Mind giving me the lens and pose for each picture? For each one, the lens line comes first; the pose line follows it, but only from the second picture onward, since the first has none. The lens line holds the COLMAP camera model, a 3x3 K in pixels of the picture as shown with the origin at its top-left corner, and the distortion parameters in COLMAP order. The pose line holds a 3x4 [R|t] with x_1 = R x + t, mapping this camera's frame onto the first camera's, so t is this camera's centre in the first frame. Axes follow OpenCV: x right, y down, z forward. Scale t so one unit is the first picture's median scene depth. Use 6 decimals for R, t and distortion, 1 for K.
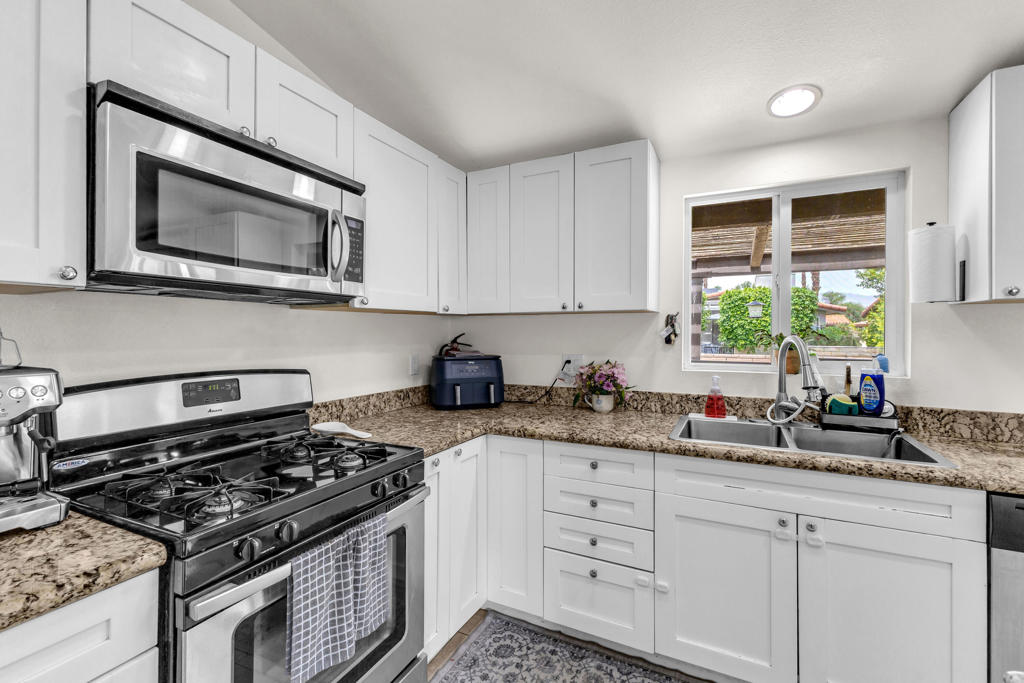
lens RADIAL K [[443.3, 0, 514.2], [0, 443.3, 332.0], [0, 0, 1]] dist [0.009902, -0.001399]
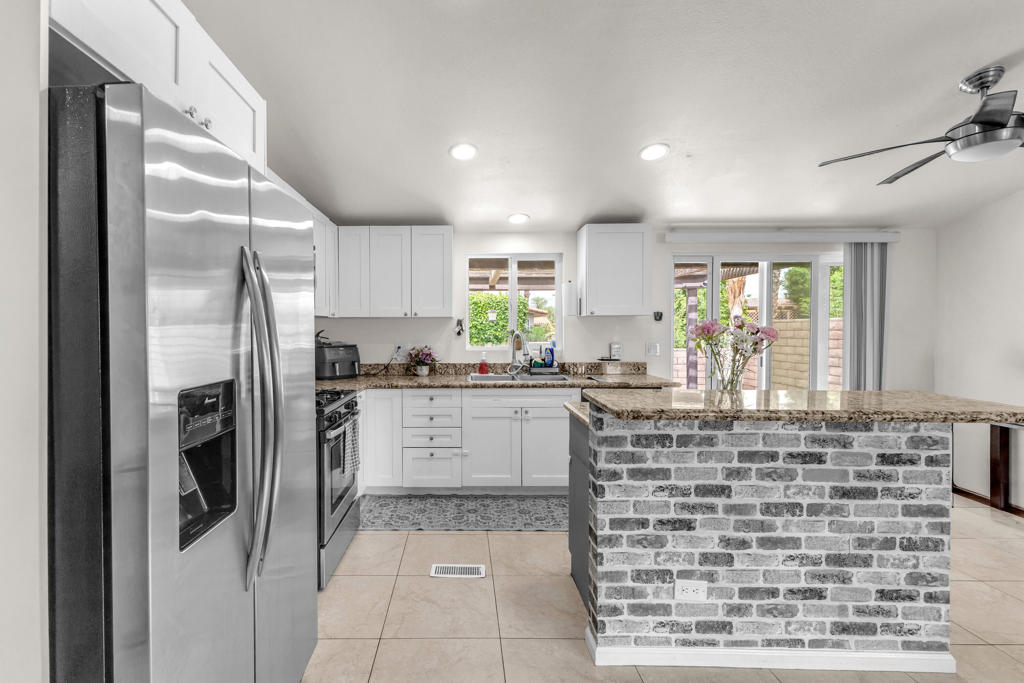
lens RADIAL K [[467.7, 0, 456.6], [0, 467.7, 325.5], [0, 0, 1]] dist [0.009051, -0.001087]
pose [[0.902654, 0.002673, 0.430359, -0.565783], [0.001635, 0.999952, -0.009640, 0.005376], [-0.430365, 0.009405, 0.902606, -0.831996]]
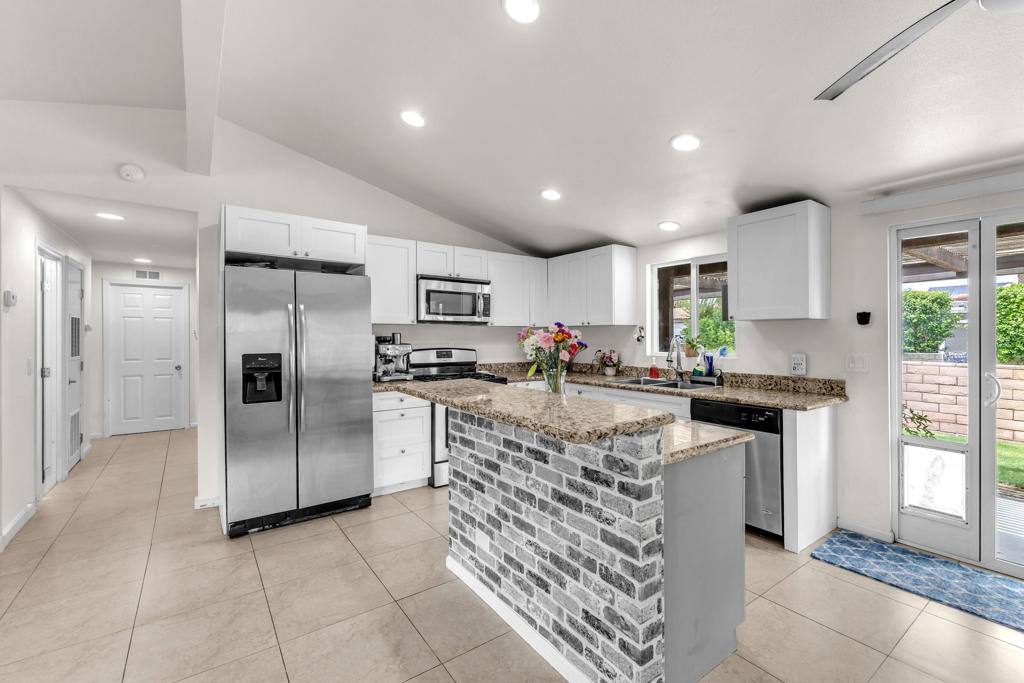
lens RADIAL K [[443.3, 0, 516.9], [0, 443.3, 331.7], [0, 0, 1]] dist [0.009902, -0.001399]
pose [[0.884128, -0.004467, -0.467223, 0.946845], [-0.000672, 0.999941, -0.010831, 0.006434], [0.467244, 0.009890, 0.884073, -1.166681]]
